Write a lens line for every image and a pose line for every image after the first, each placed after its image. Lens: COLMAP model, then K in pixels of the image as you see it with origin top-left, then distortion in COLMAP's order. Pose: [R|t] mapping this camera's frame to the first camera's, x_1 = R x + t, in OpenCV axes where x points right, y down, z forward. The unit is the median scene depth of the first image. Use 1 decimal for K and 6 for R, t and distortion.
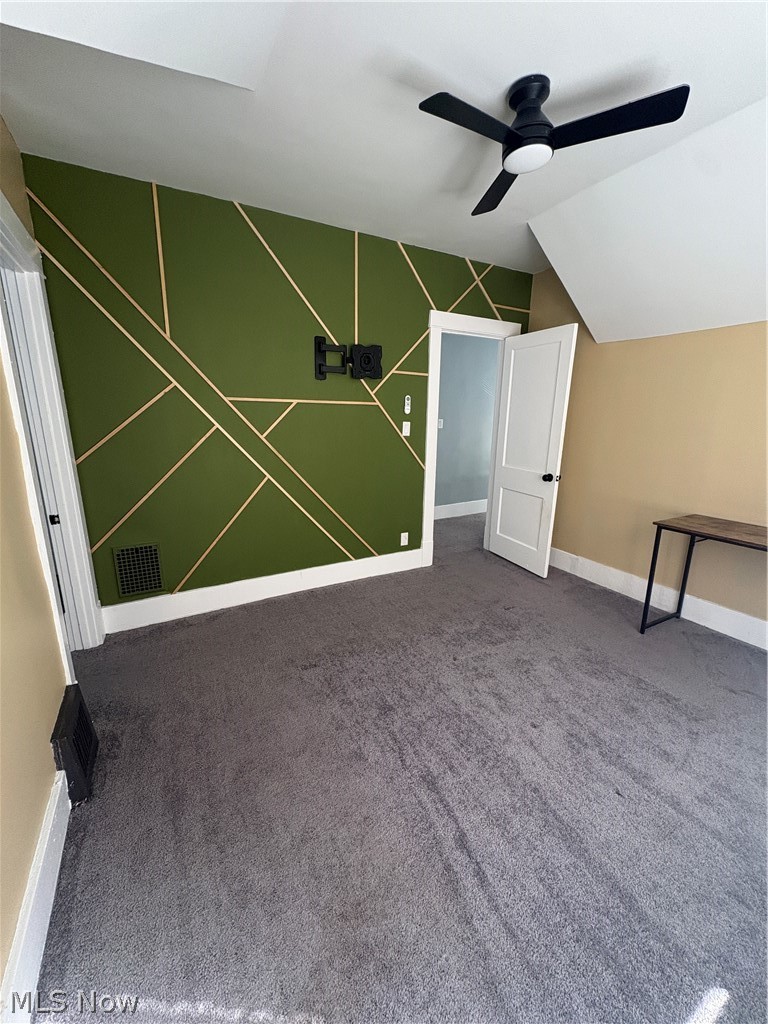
lens RADIAL K [[409.4, 0, 383.9], [0, 409.4, 512.1], [0, 0, 1]] dist [0.002194, 0.000504]
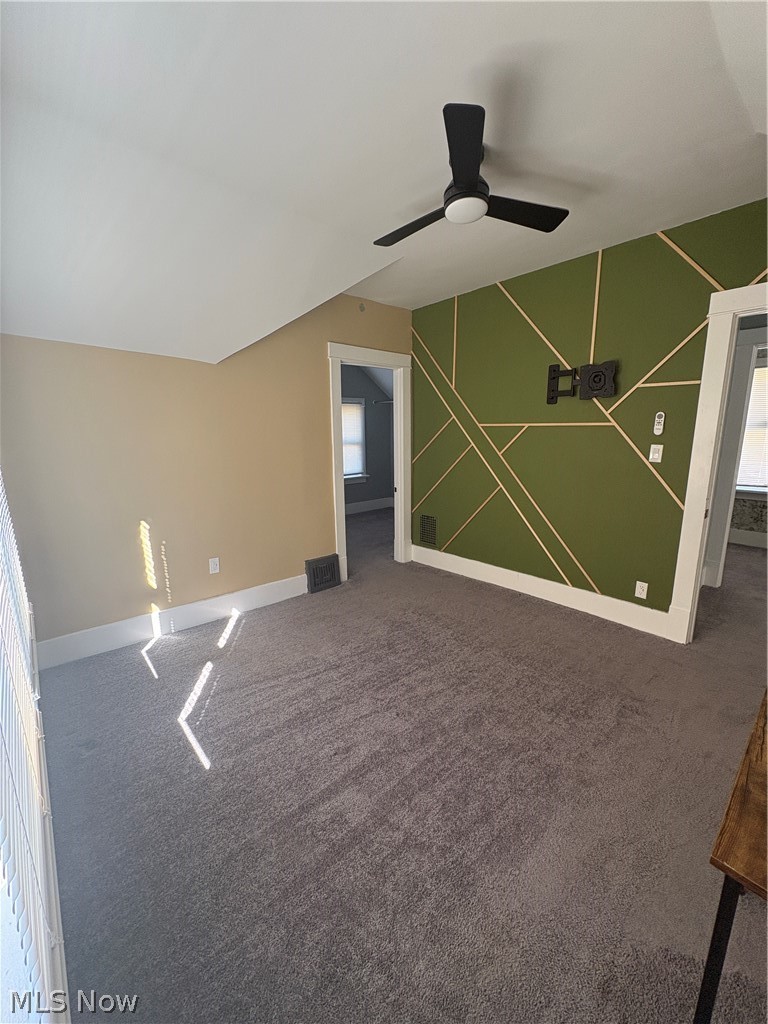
lens RADIAL K [[409.4, 0, 385.8], [0, 409.4, 514.0], [0, 0, 1]] dist [0.002194, 0.000504]
pose [[0.218864, 0.184859, -0.958085, 0.780712], [-0.214000, 0.967078, 0.137708, -0.093201], [0.951999, 0.174890, 0.251218, 0.342568]]
